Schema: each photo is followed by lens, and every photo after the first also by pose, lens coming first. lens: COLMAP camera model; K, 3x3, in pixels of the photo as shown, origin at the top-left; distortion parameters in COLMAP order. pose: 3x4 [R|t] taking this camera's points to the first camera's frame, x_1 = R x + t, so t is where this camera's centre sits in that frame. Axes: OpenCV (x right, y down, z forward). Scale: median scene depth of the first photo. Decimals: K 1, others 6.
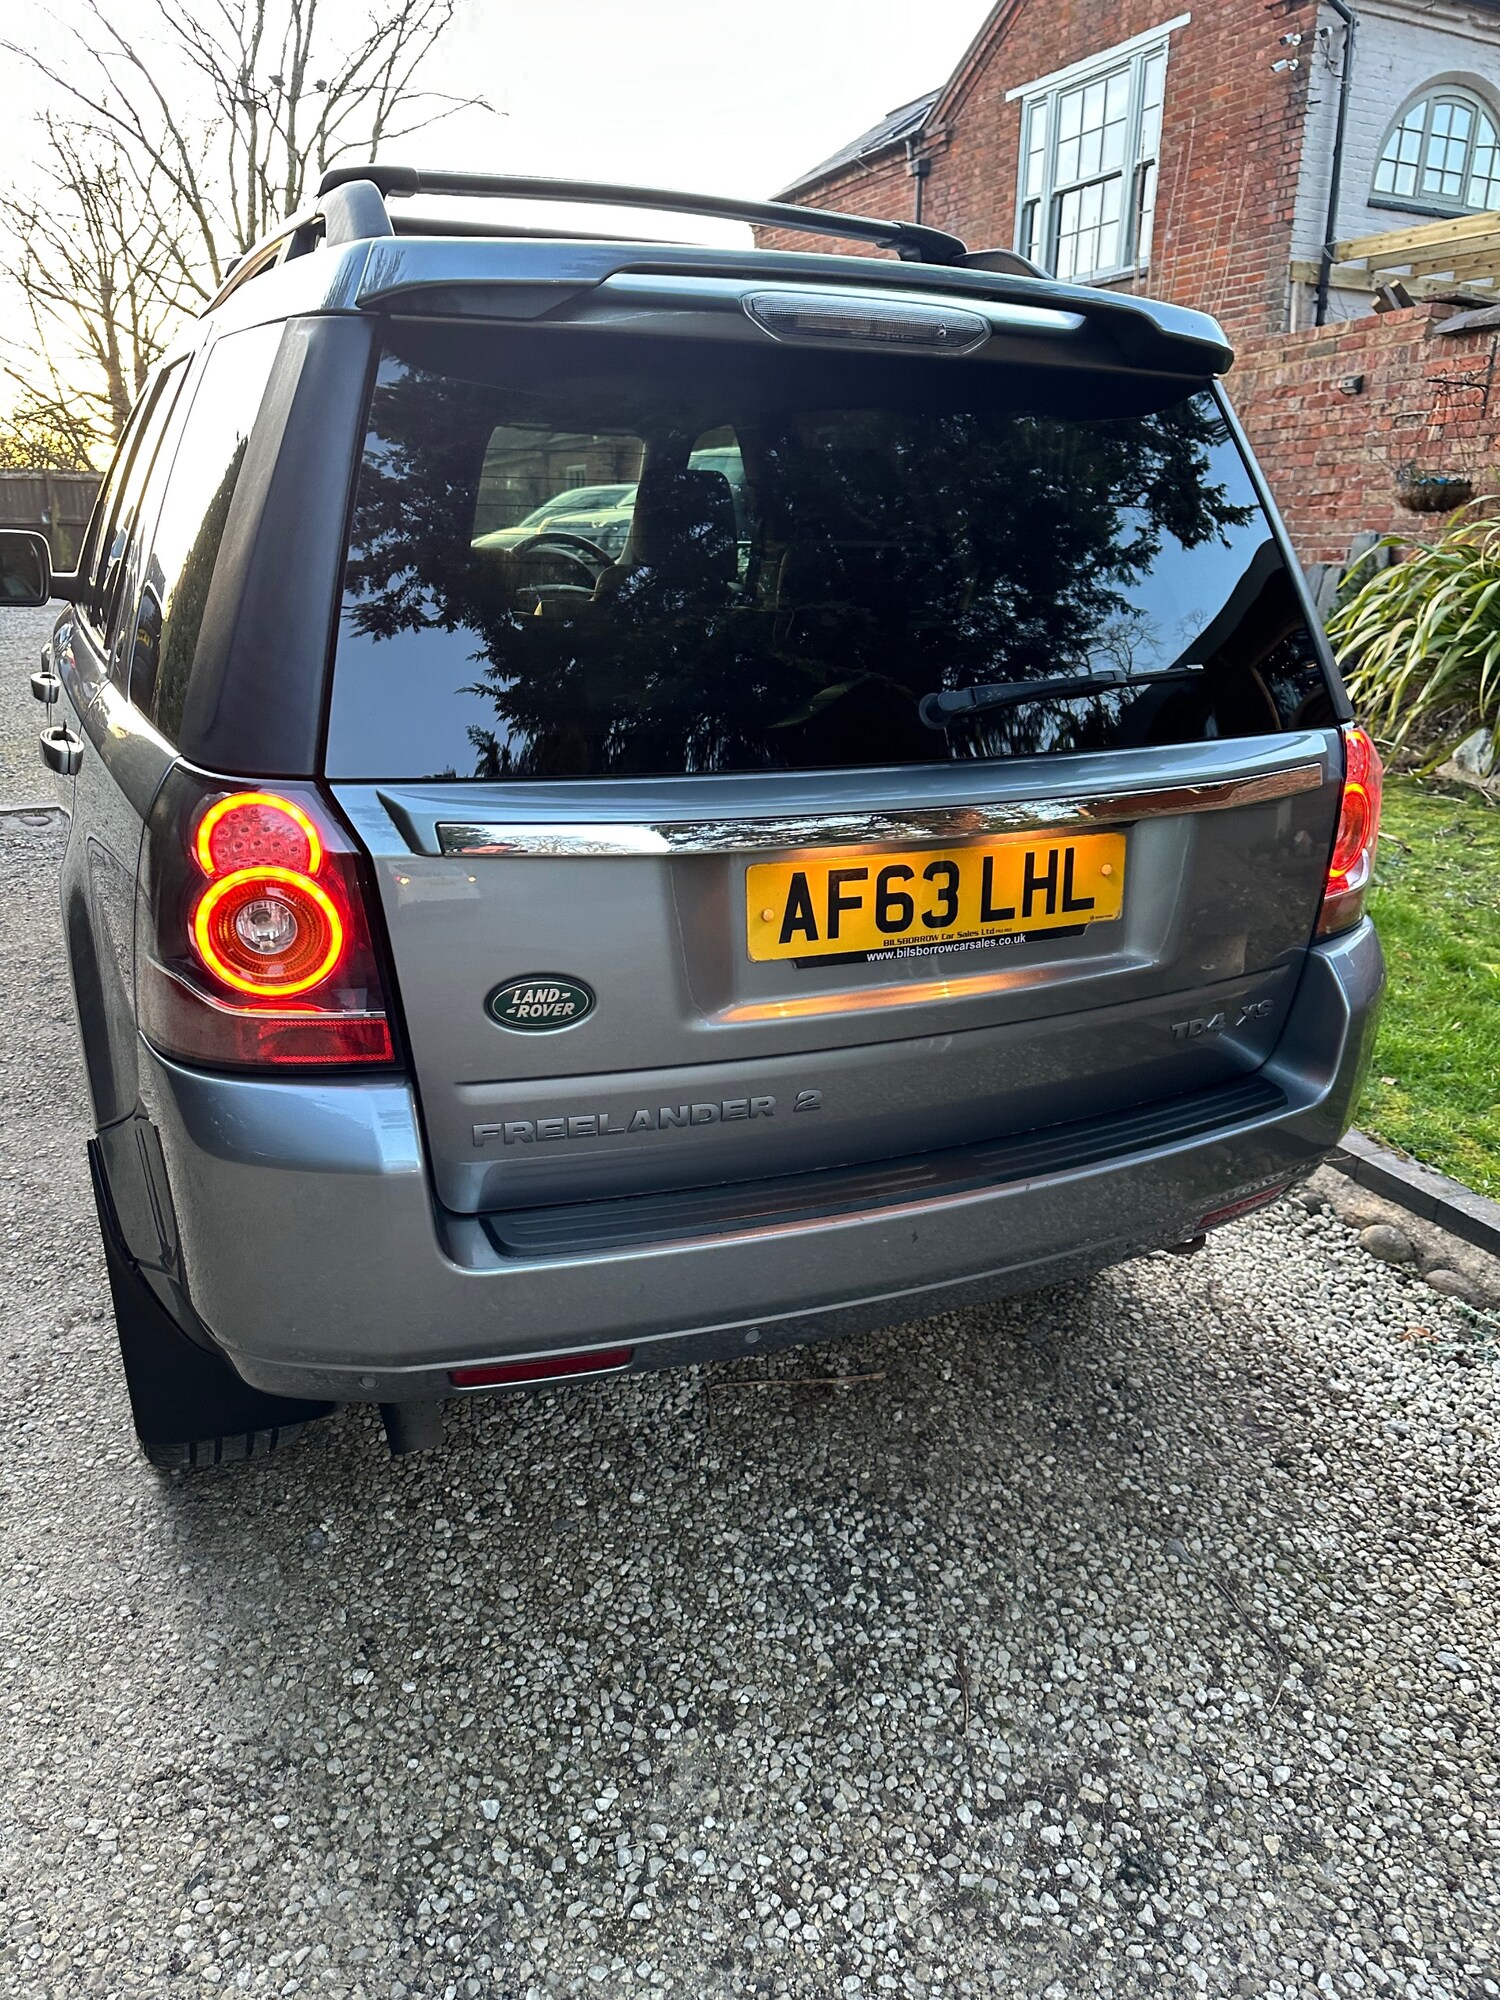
lens RADIAL K [[1415.3, 0, 727.7], [0, 1415.3, 1002.2], [0, 0, 1]] dist [0.002000, -0.007393]
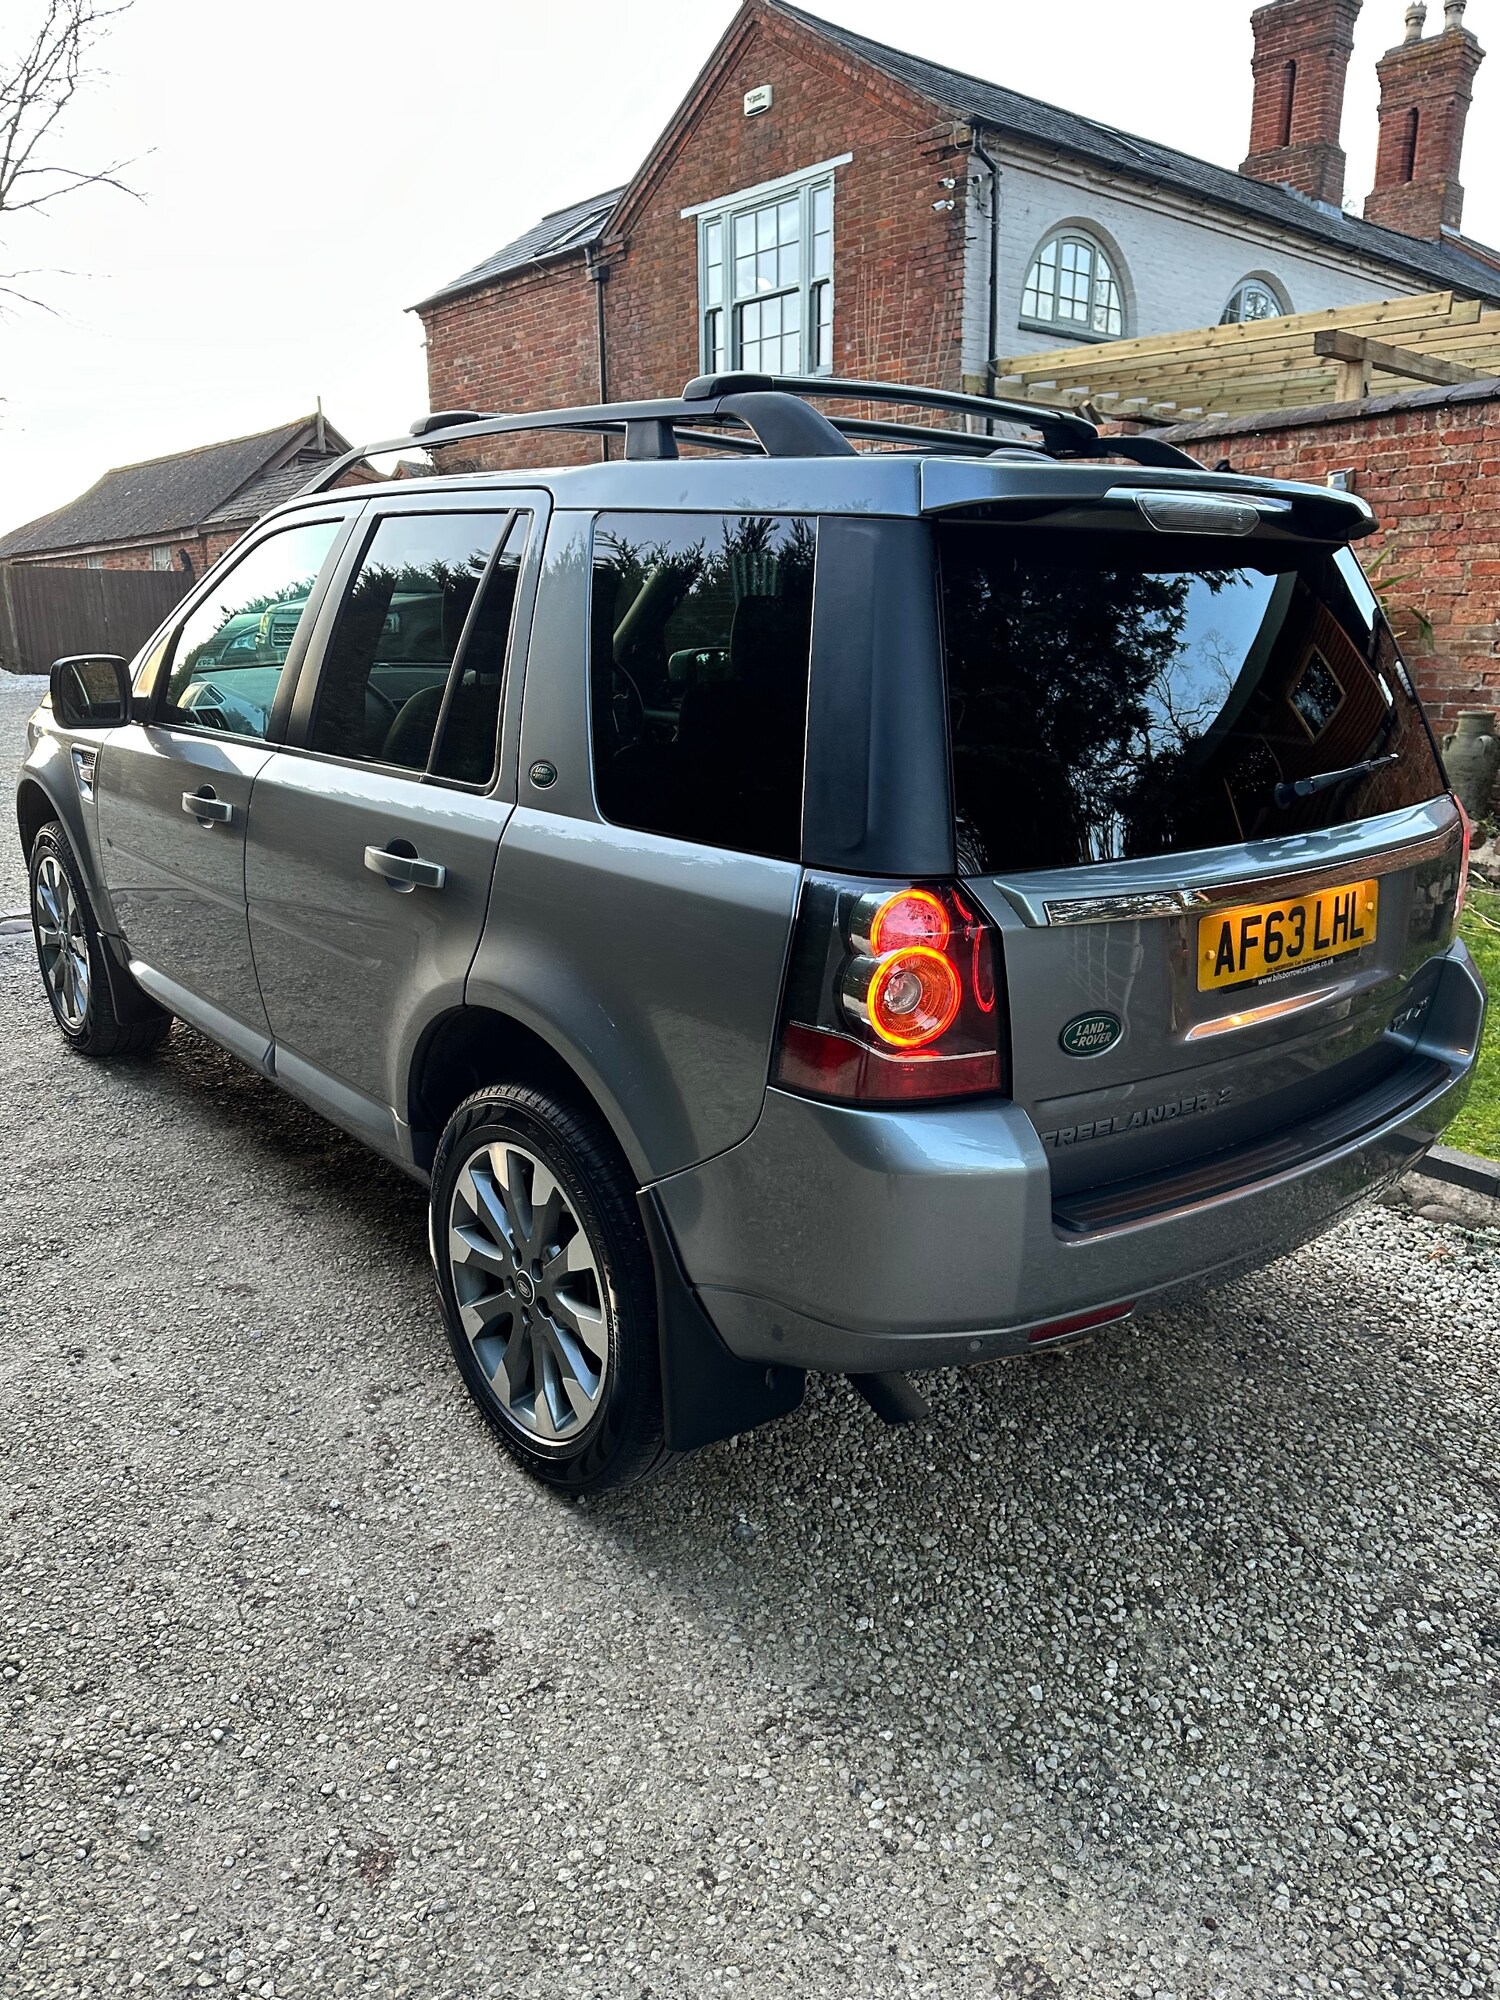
lens RADIAL K [[1409.5, 0, 733.7], [0, 1409.5, 1013.4], [0, 0, 1]] dist [-0.001137, -0.005196]
pose [[0.966718, -0.083678, 0.241774, -0.609198], [0.093221, 0.995244, -0.028285, -0.009476], [-0.238257, 0.049882, 0.969920, -0.145437]]
